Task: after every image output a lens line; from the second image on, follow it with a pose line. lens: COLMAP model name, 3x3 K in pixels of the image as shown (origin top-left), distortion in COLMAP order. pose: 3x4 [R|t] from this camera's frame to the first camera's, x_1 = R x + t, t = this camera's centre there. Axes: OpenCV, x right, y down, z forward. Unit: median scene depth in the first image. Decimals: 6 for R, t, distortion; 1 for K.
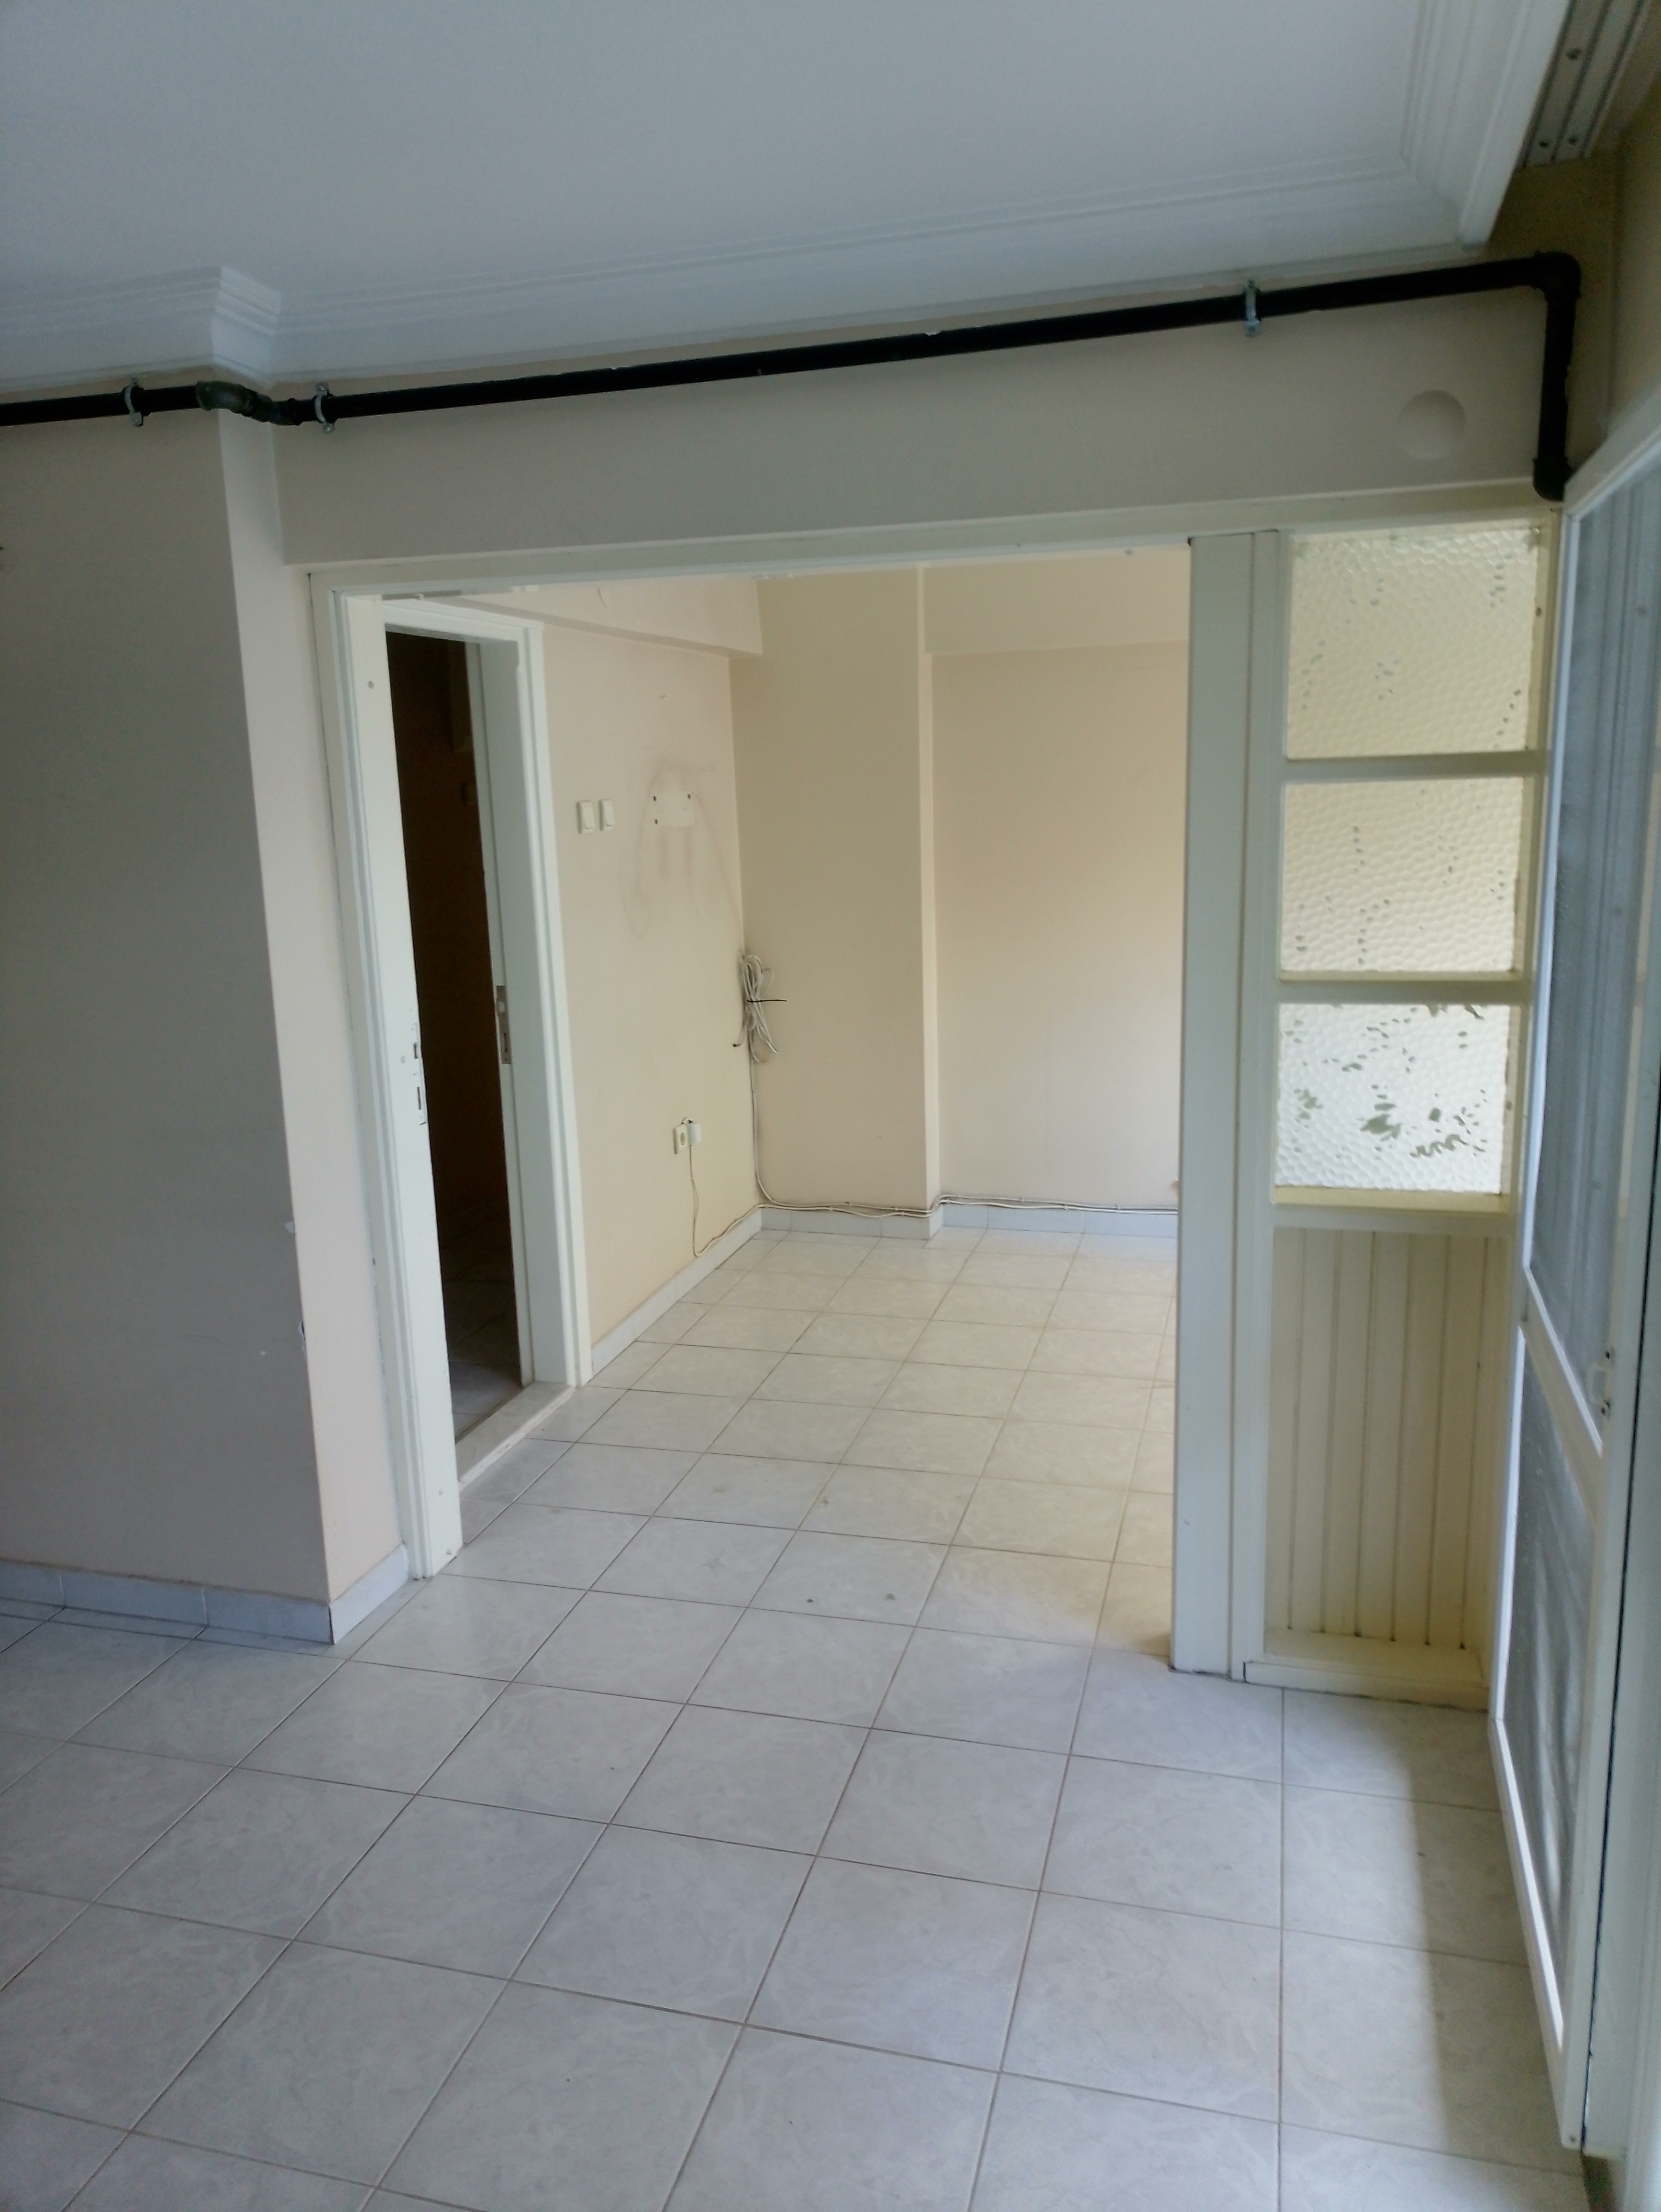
lens RADIAL K [[1643.1, 0, 840.6], [0, 1643.1, 1101.7], [0, 0, 1]] dist [0.032014, -0.019490]
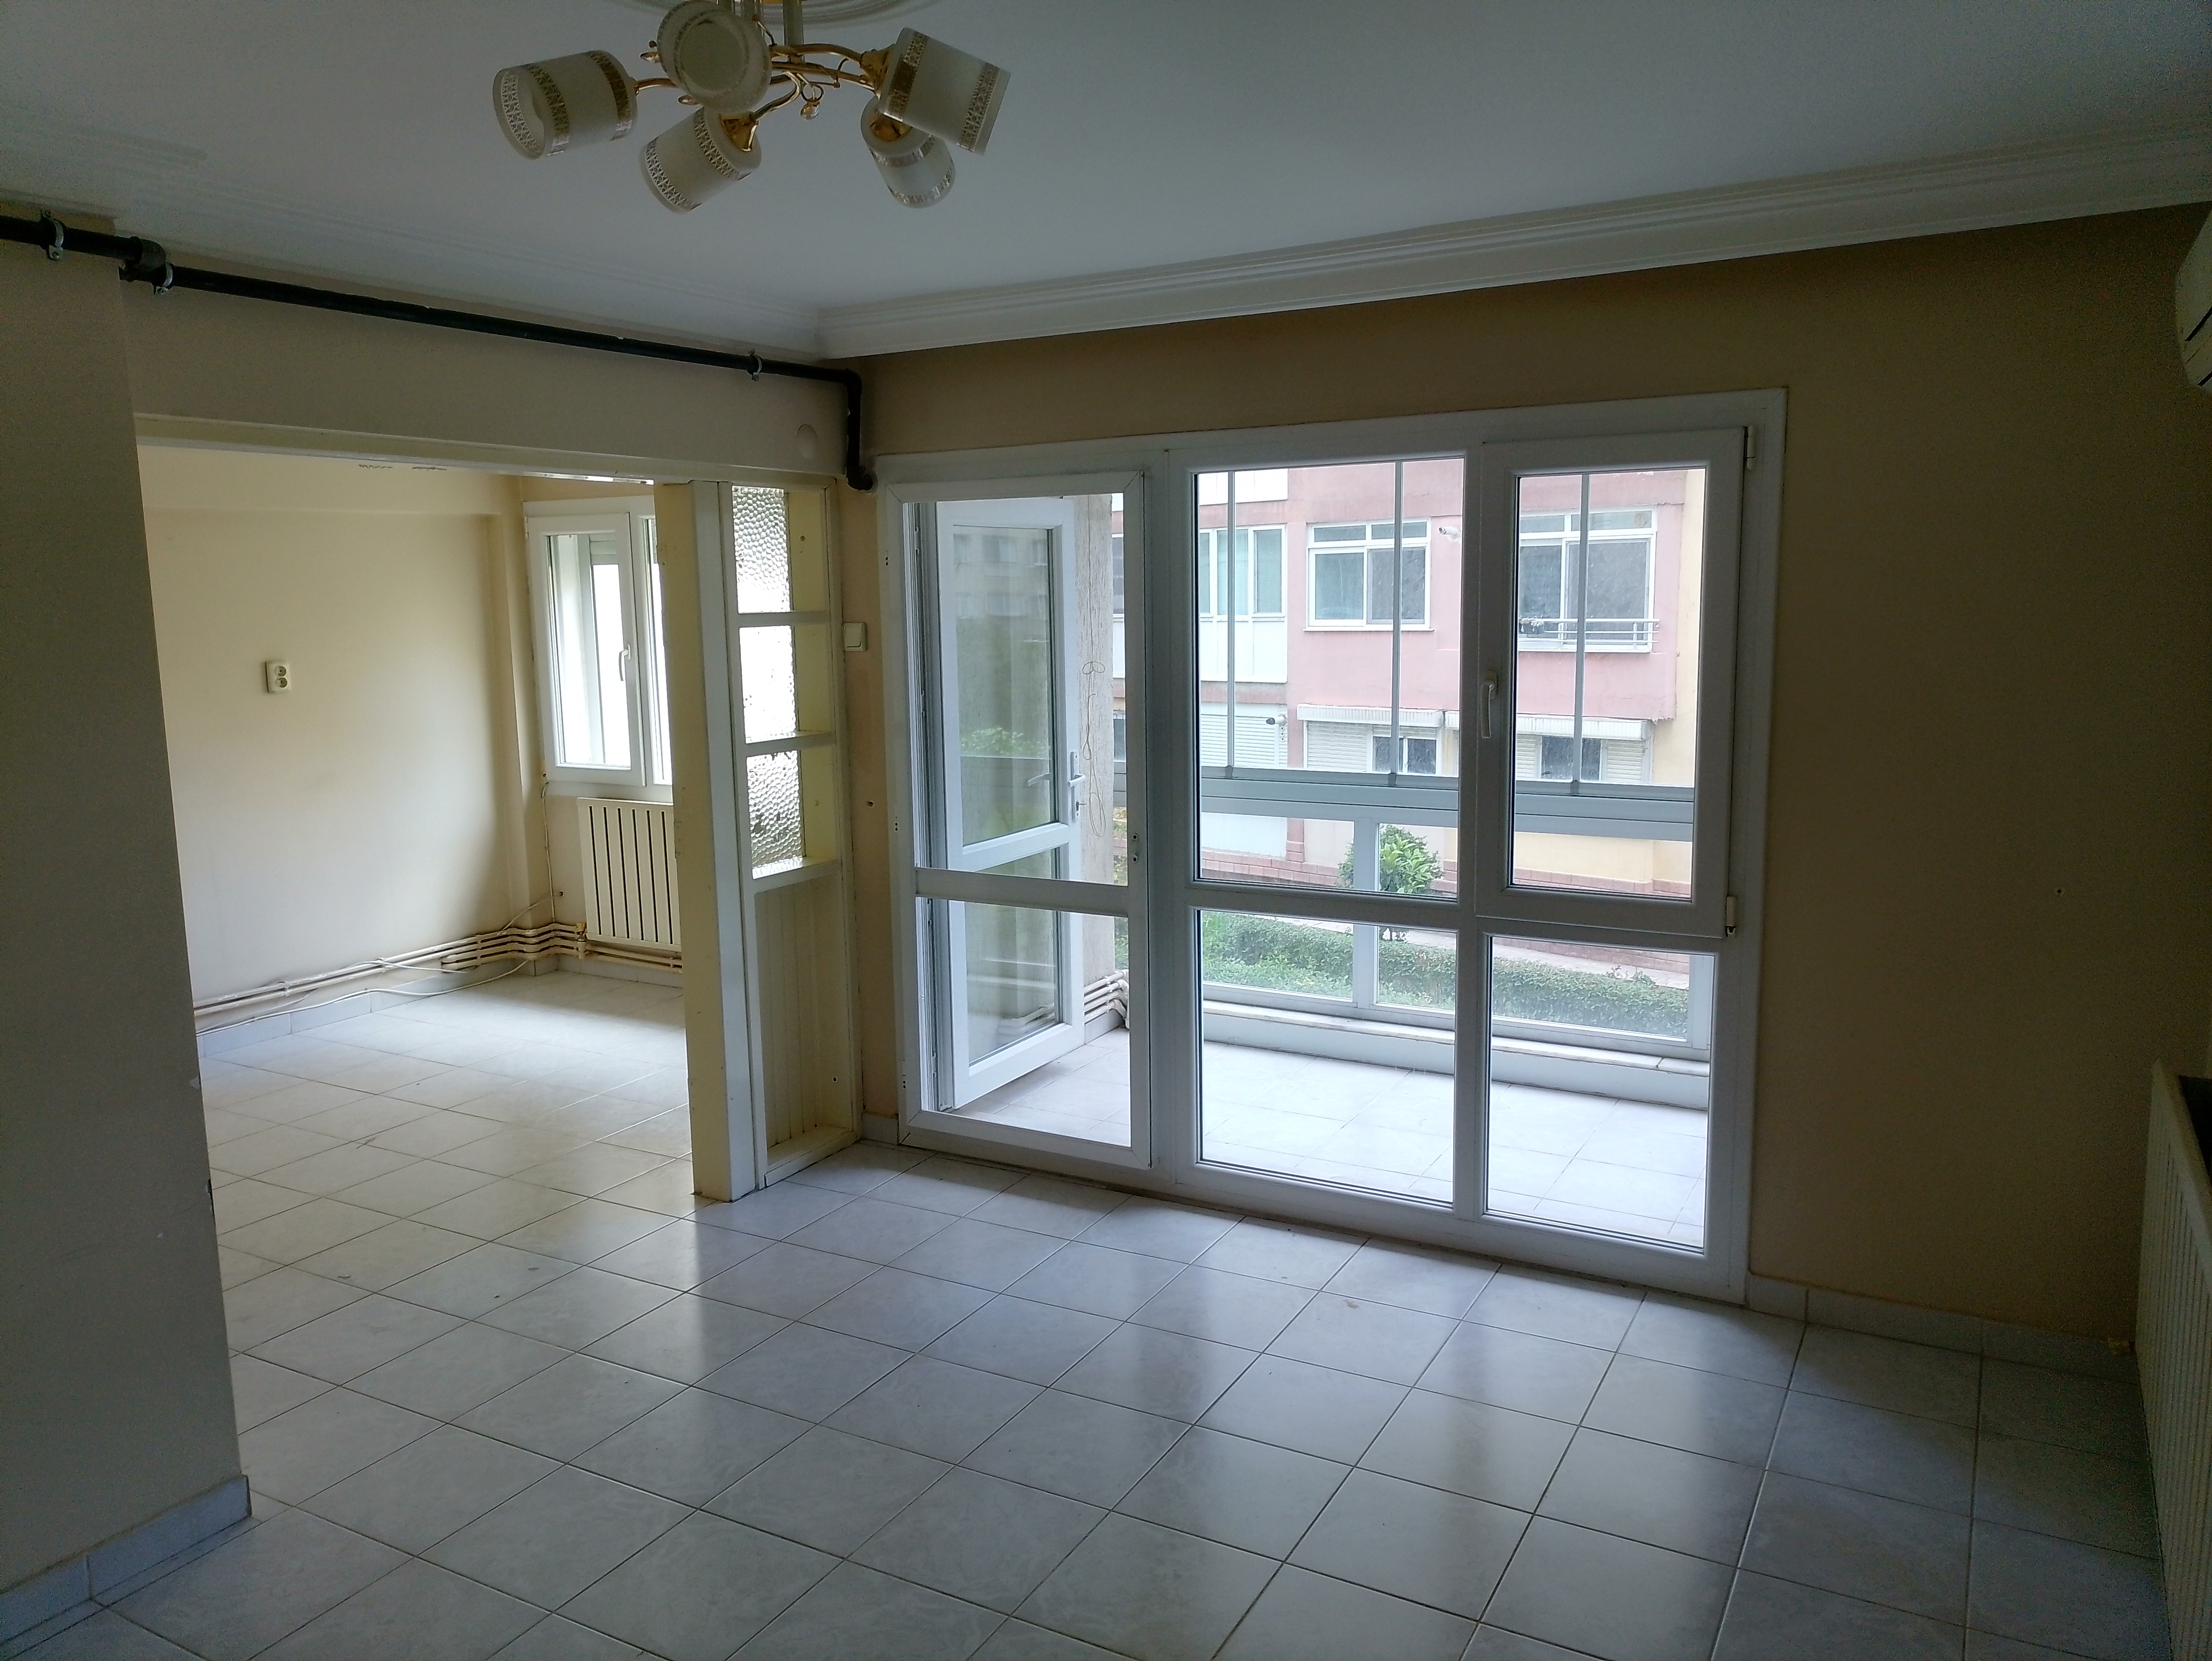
lens RADIAL K [[1643.1, 0, 1118.1], [0, 1643.1, 831.7], [0, 0, 1]] dist [0.032014, -0.019490]
pose [[0.219910, -0.117068, 0.968470, -1.237591], [0.209026, 0.975370, 0.070438, -0.024283], [-0.952863, 0.186945, 0.238964, 0.246527]]
